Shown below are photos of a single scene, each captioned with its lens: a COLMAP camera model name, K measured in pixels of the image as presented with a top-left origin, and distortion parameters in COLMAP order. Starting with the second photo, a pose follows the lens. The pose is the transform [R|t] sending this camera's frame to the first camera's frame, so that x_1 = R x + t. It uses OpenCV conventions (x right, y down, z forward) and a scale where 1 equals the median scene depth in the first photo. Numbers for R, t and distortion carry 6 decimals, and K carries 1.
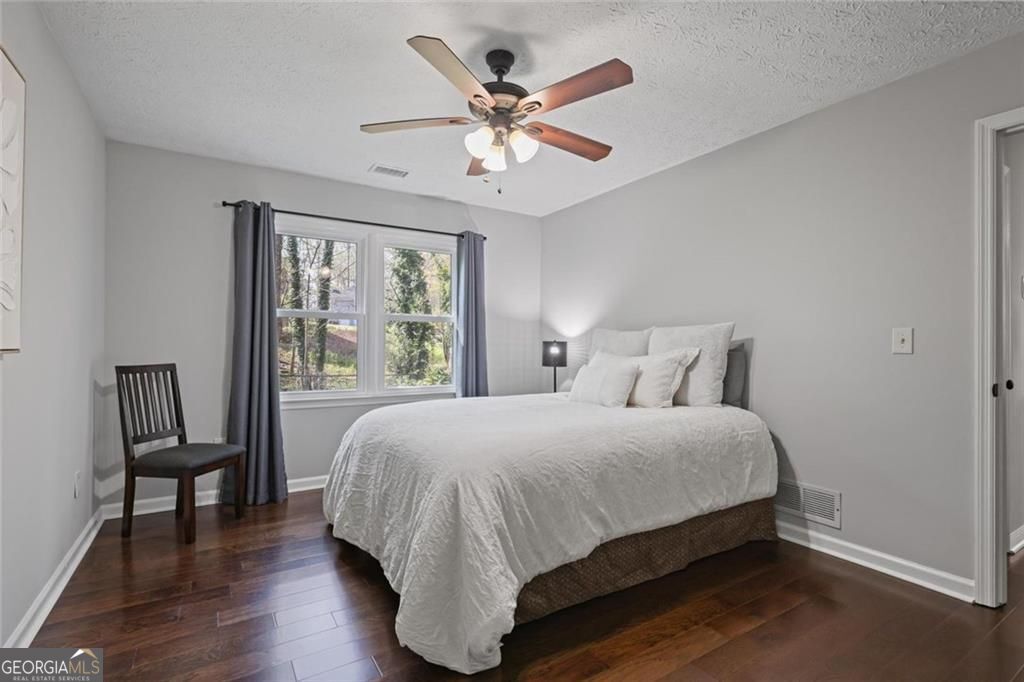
lens RADIAL K [[476.1, 0, 517.2], [0, 476.1, 344.0], [0, 0, 1]] dist [0.008773, -0.001744]
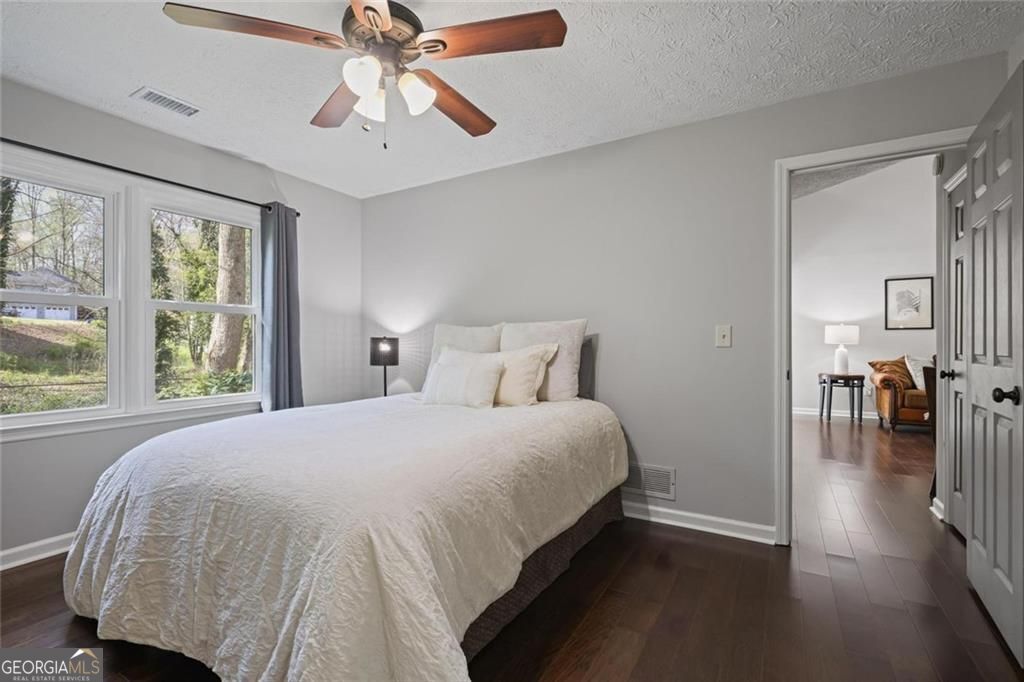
lens RADIAL K [[459.2, 0, 516.6], [0, 459.2, 344.3], [0, 0, 1]] dist [0.002967, 0.000187]
pose [[0.893079, -0.008029, 0.449828, -0.153939], [0.004807, 0.999954, 0.008306, 0.001213], [-0.449874, -0.005255, 0.893077, 0.185316]]
